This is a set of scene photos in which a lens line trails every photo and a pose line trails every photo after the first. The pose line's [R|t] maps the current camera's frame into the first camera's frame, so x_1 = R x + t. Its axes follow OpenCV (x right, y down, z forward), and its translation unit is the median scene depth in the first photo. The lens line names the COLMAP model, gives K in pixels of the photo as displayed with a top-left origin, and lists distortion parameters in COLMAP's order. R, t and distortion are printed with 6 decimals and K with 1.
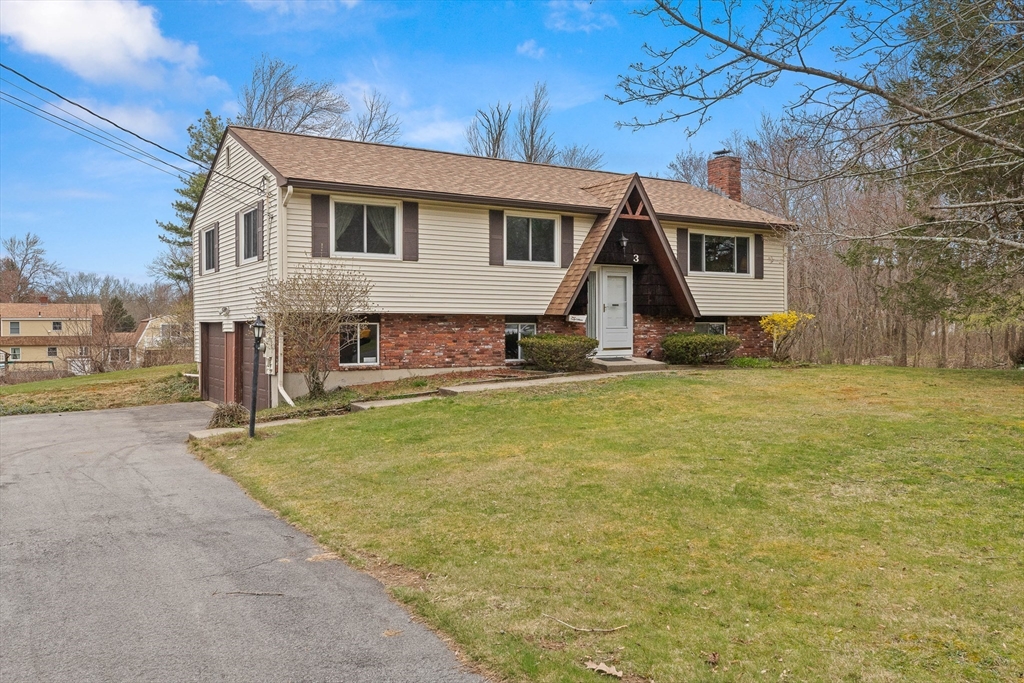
lens RADIAL K [[821.7, 0, 513.4], [0, 821.7, 339.5], [0, 0, 1]] dist [0.000887, 0.000551]
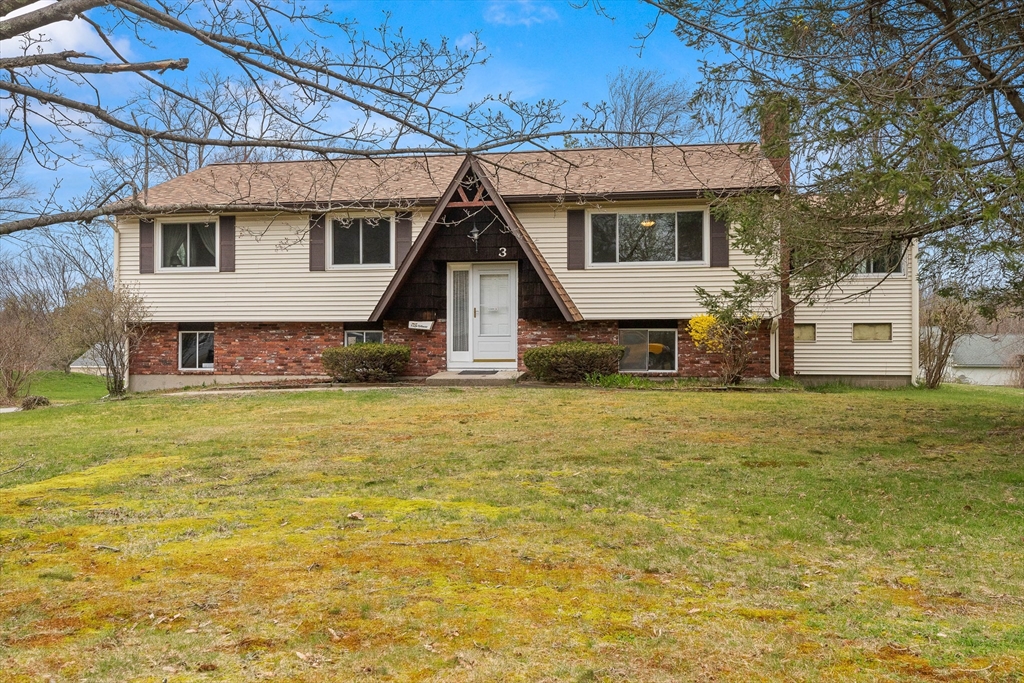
lens RADIAL K [[834.8, 0, 511.6], [0, 834.8, 344.2], [0, 0, 1]] dist [-0.012905, 0.002158]
pose [[0.751506, 0.000655, -0.659726, 0.787071], [-0.010940, 0.999874, -0.011469, 0.004688], [0.659636, 0.015836, 0.751418, 0.407188]]
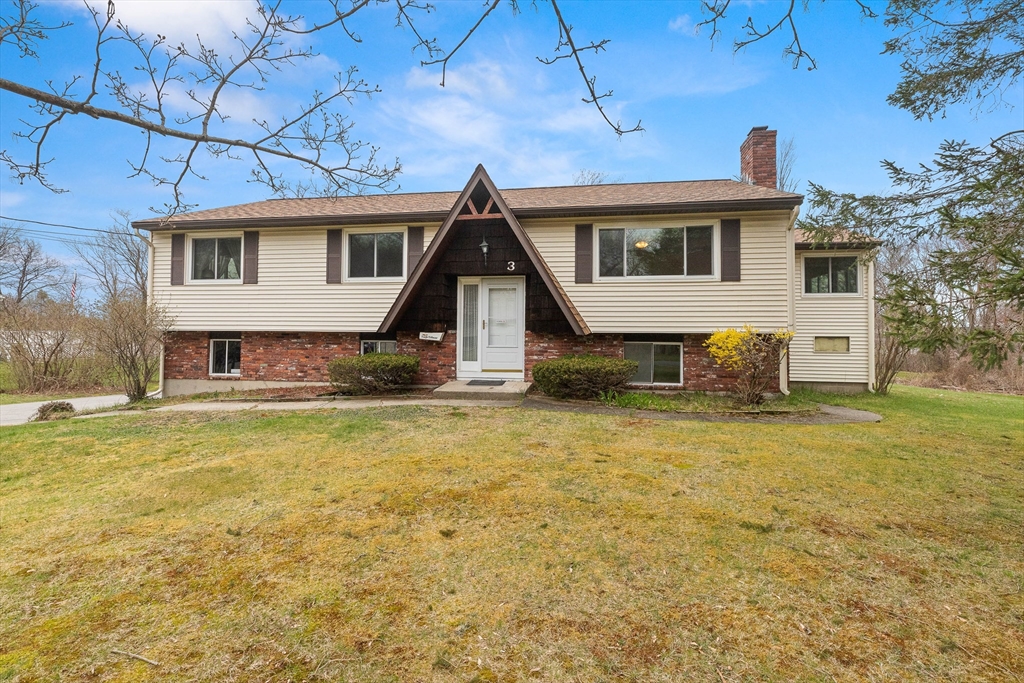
lens RADIAL K [[475.3, 0, 513.1], [0, 475.3, 334.1], [0, 0, 1]] dist [-0.001997, 0.000142]
pose [[0.753787, -0.002228, -0.657115, 0.522516], [-0.020134, 0.999446, -0.026484, -0.016460], [0.656810, 0.033194, 0.753325, 0.694811]]
